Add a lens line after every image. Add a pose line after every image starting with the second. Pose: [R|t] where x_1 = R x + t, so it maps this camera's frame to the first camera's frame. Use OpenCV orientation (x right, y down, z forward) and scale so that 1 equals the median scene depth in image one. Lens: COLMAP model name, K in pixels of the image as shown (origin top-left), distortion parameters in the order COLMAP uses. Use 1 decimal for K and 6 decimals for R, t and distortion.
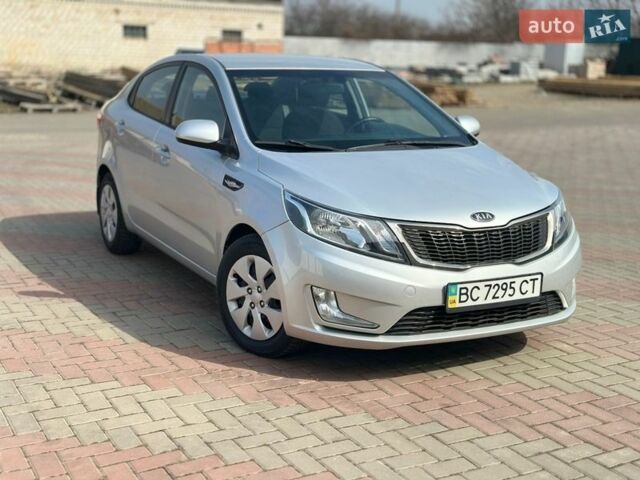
lens RADIAL K [[891.4, 0, 320.0], [0, 891.4, 240.0], [0, 0, 1]] dist [0.123895, -0.071095]
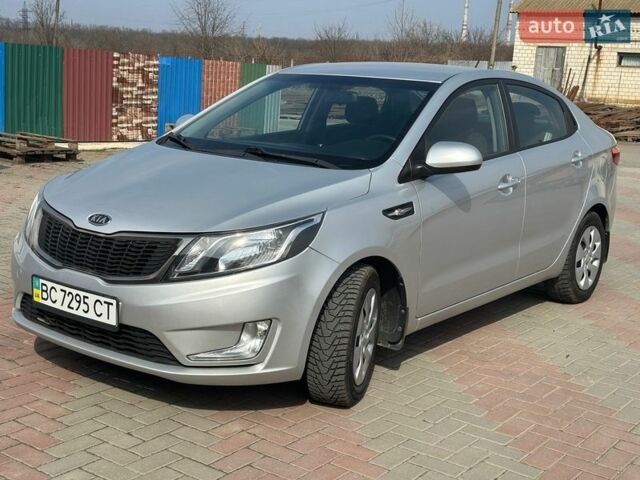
lens RADIAL K [[891.4, 0, 320.0], [0, 891.4, 240.0], [0, 0, 1]] dist [0.123895, -0.071095]
pose [[0.426402, 0.174335, -0.887575, 1.080946], [-0.226837, 0.970504, 0.081648, -0.130061], [0.875629, 0.166520, 0.453371, 0.794284]]
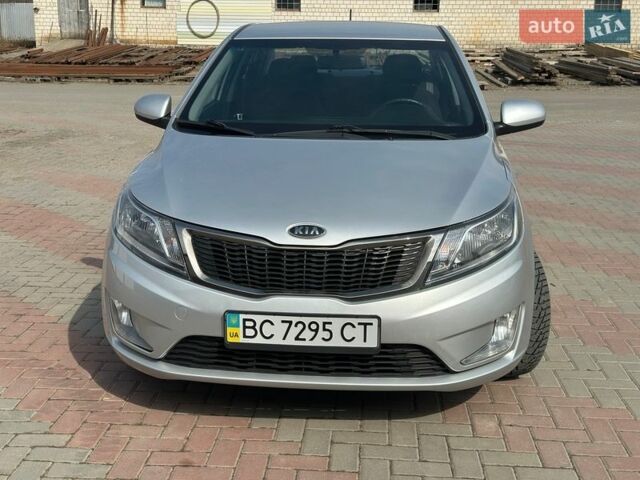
lens RADIAL K [[891.4, 0, 320.0], [0, 891.4, 240.0], [0, 0, 1]] dist [0.123895, -0.071095]
pose [[0.846533, 0.114093, -0.519965, 0.588790], [-0.102022, 0.993428, 0.051886, -0.059331], [0.522468, 0.009125, 0.852610, 0.362961]]
